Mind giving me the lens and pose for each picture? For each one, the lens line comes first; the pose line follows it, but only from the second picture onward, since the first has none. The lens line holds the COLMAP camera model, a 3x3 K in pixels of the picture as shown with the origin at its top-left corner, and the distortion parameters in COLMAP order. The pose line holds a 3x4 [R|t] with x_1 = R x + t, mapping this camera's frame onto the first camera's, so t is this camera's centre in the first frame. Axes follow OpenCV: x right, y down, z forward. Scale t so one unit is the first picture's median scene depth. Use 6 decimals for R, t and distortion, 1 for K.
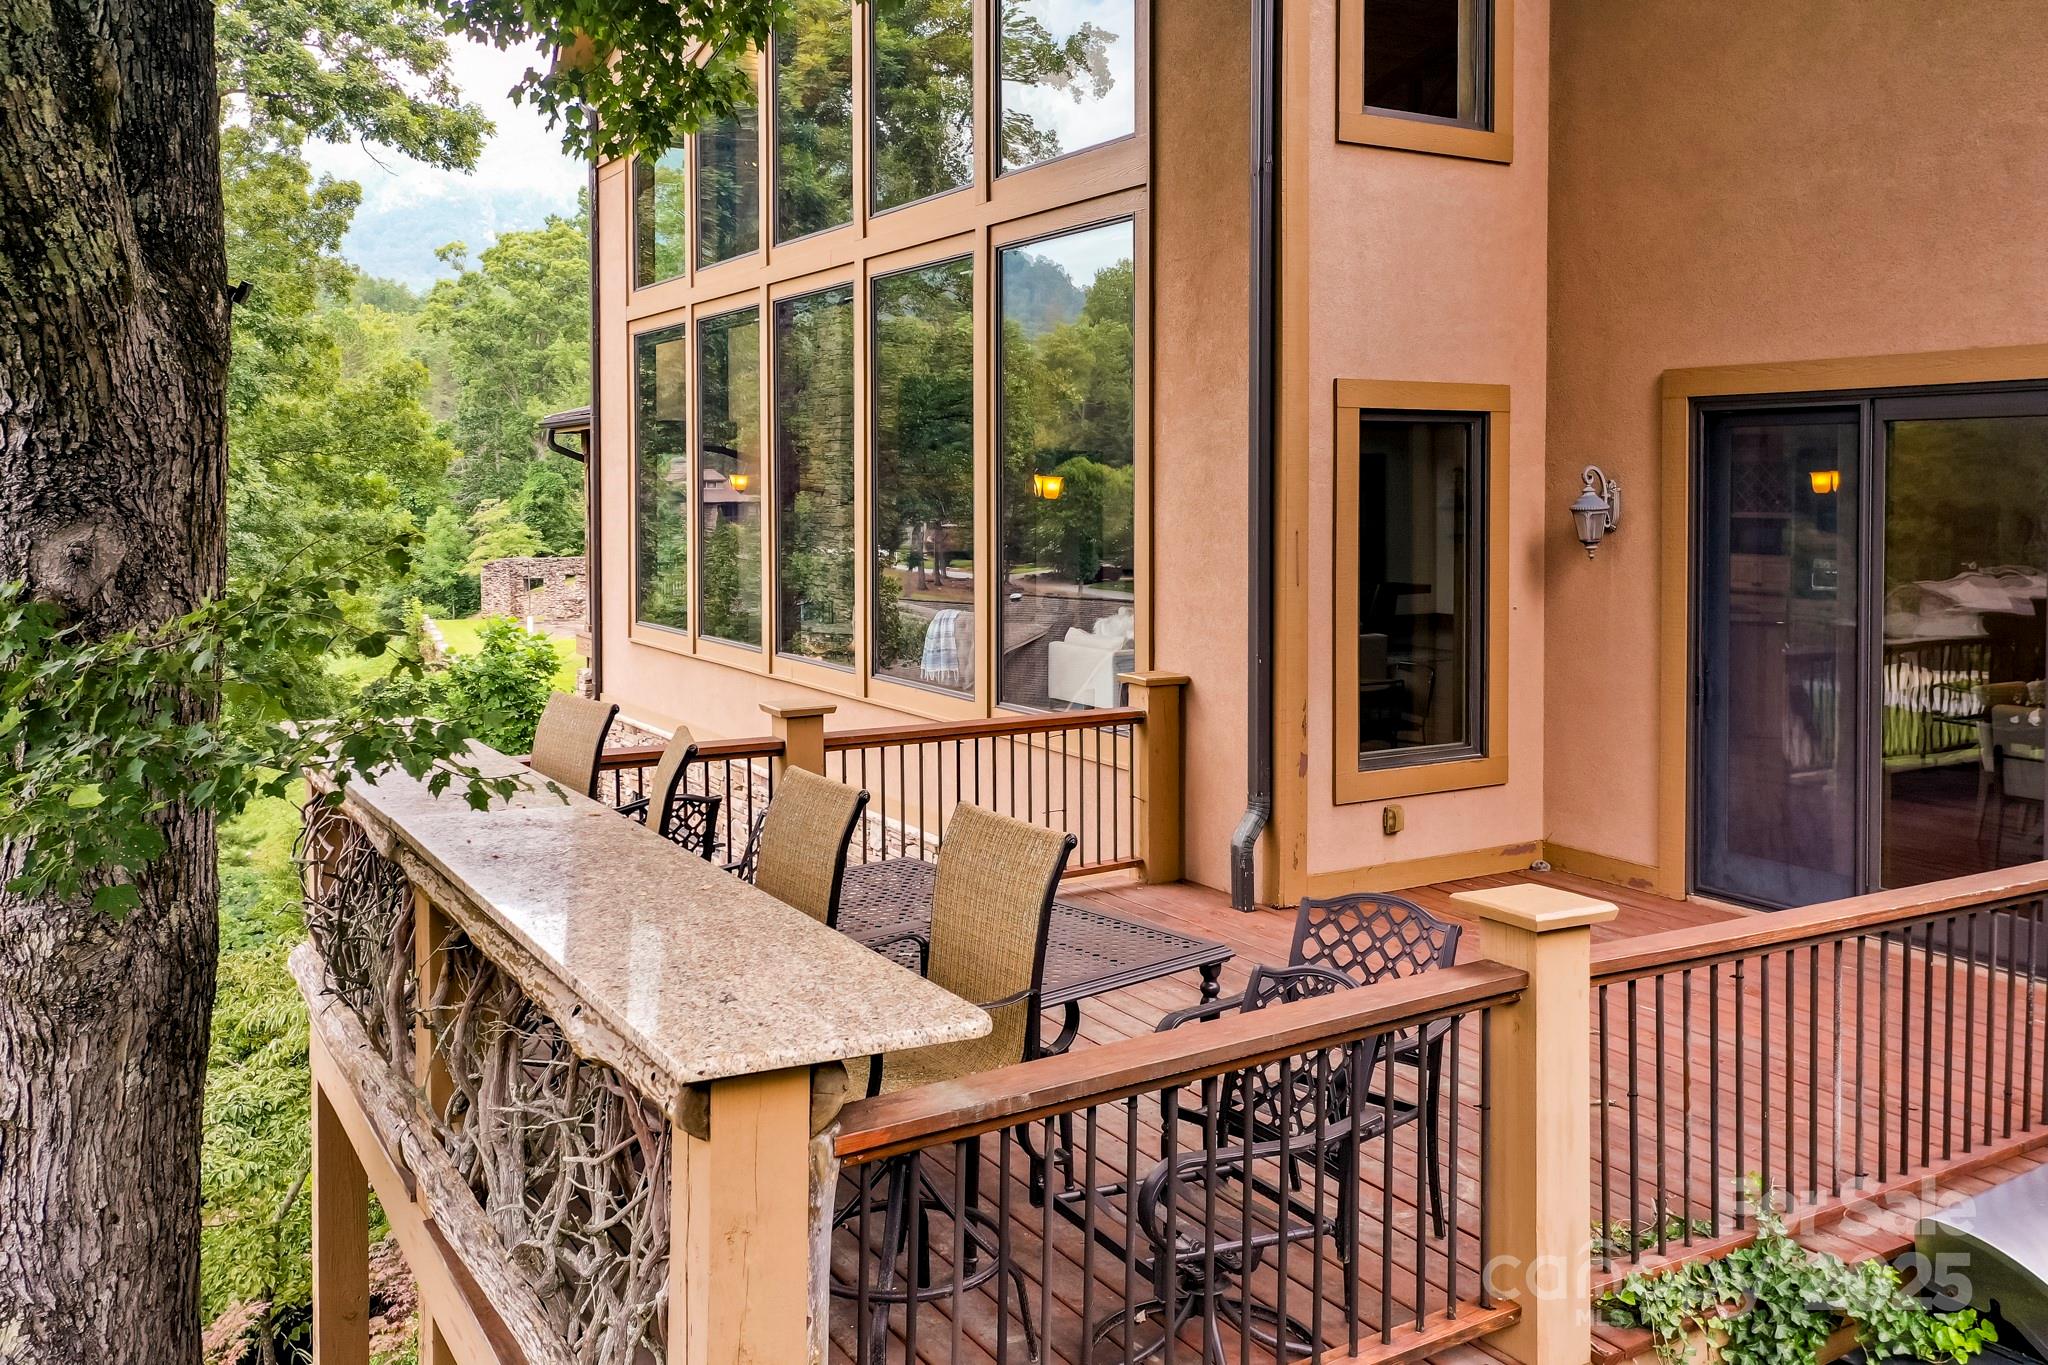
lens RADIAL K [[1625.3, 0, 1022.8], [0, 1625.3, 558.1], [0, 0, 1]] dist [0.014349, 0.000895]
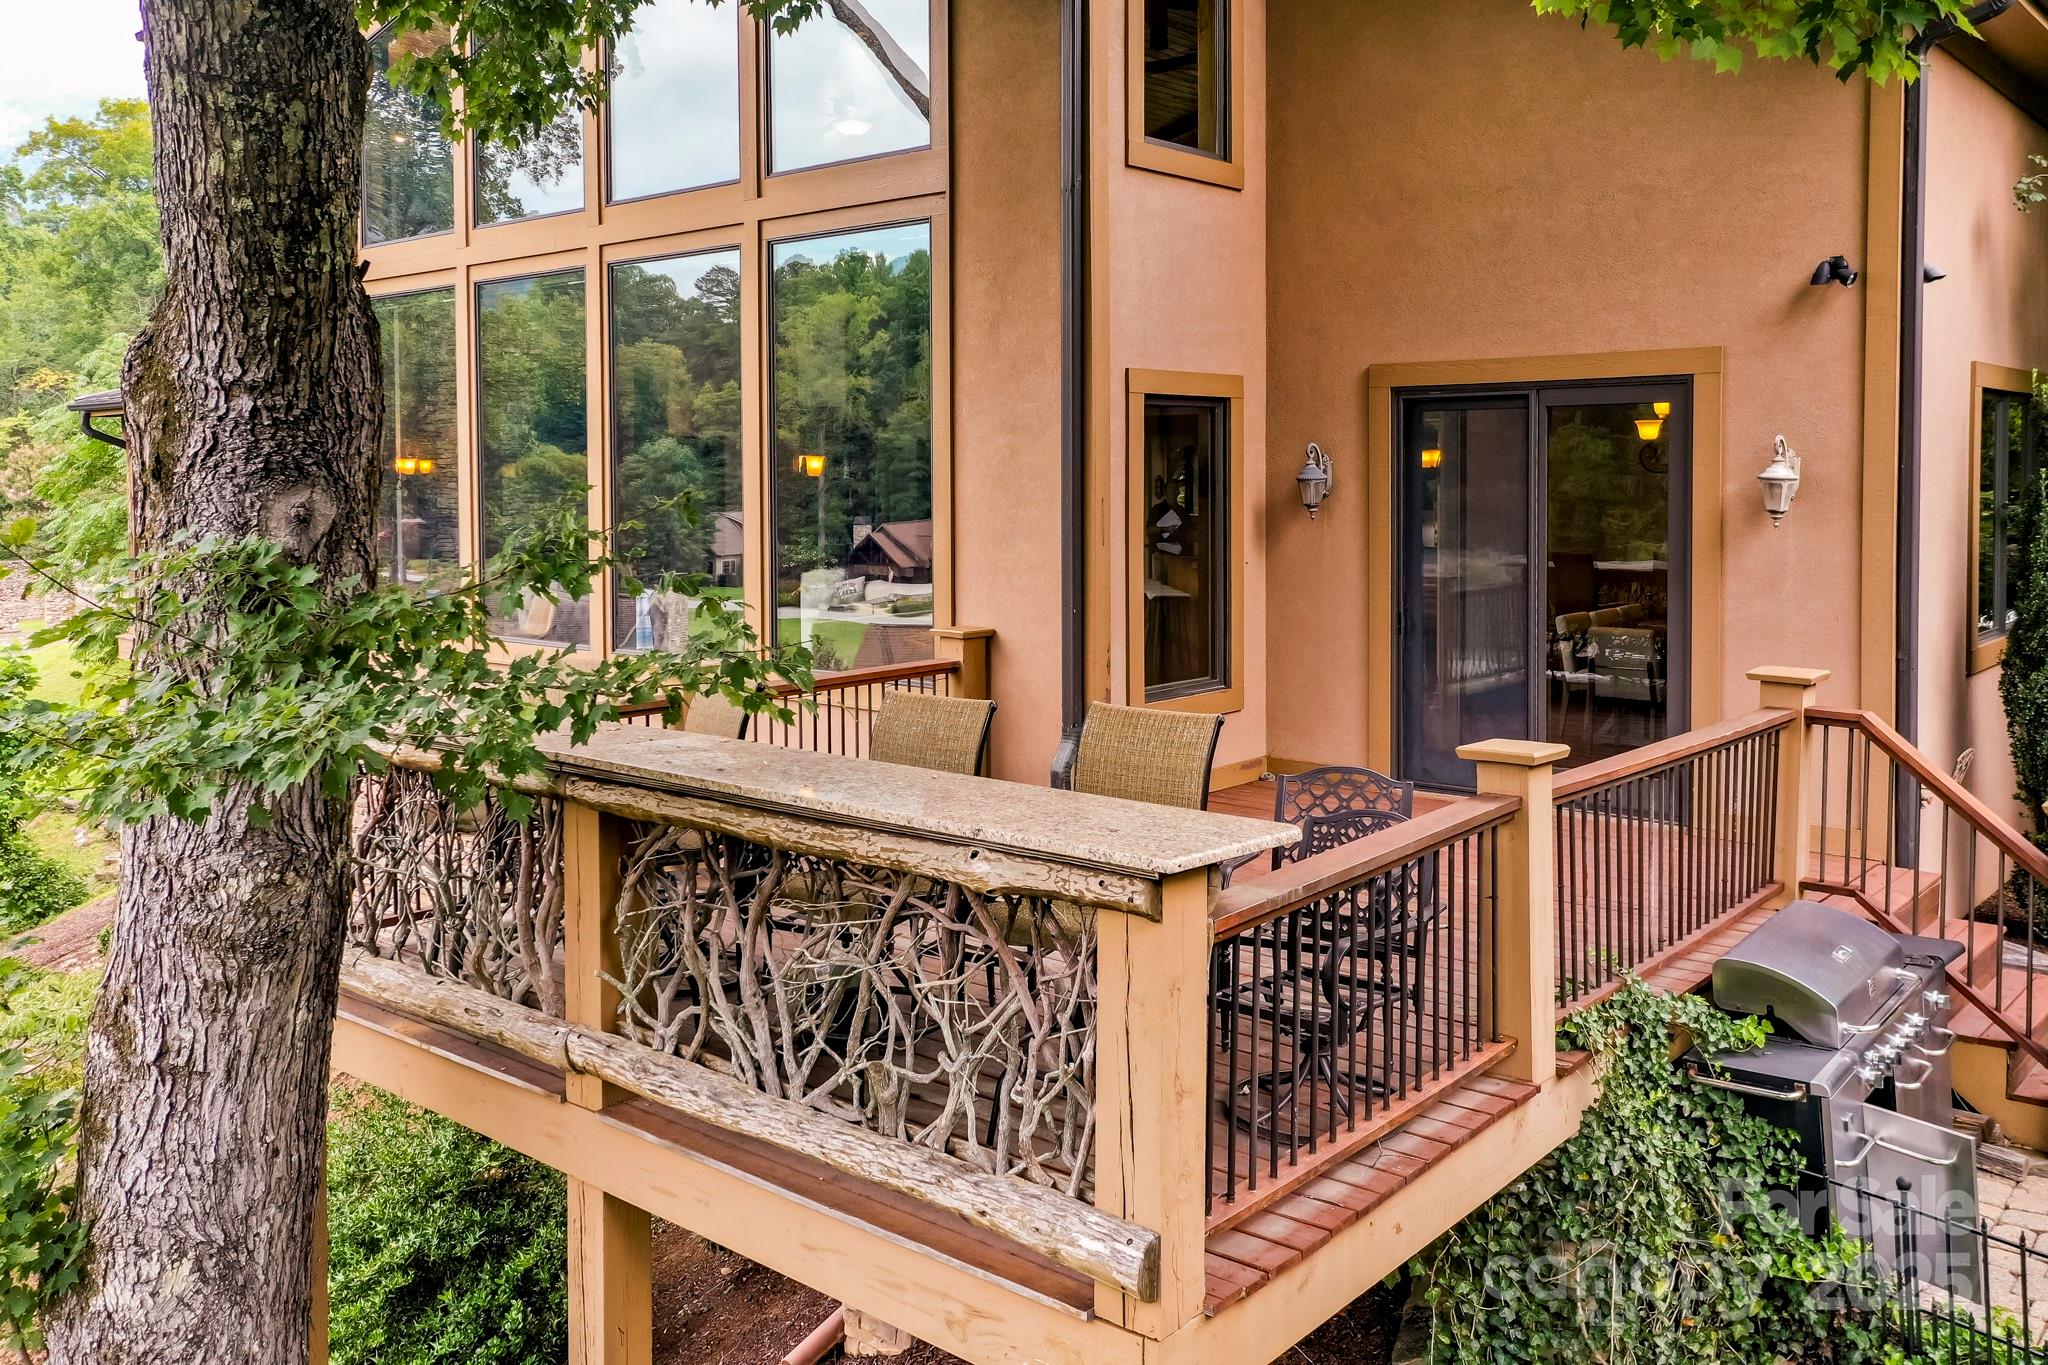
lens RADIAL K [[1625.3, 0, 1022.8], [0, 1625.3, 558.1], [0, 0, 1]] dist [0.014349, 0.000895]
pose [[0.947678, -0.022999, 0.318397, -0.431682], [0.021250, 0.999734, 0.008967, 0.024401], [-0.318519, -0.001732, 0.947915, -0.144433]]
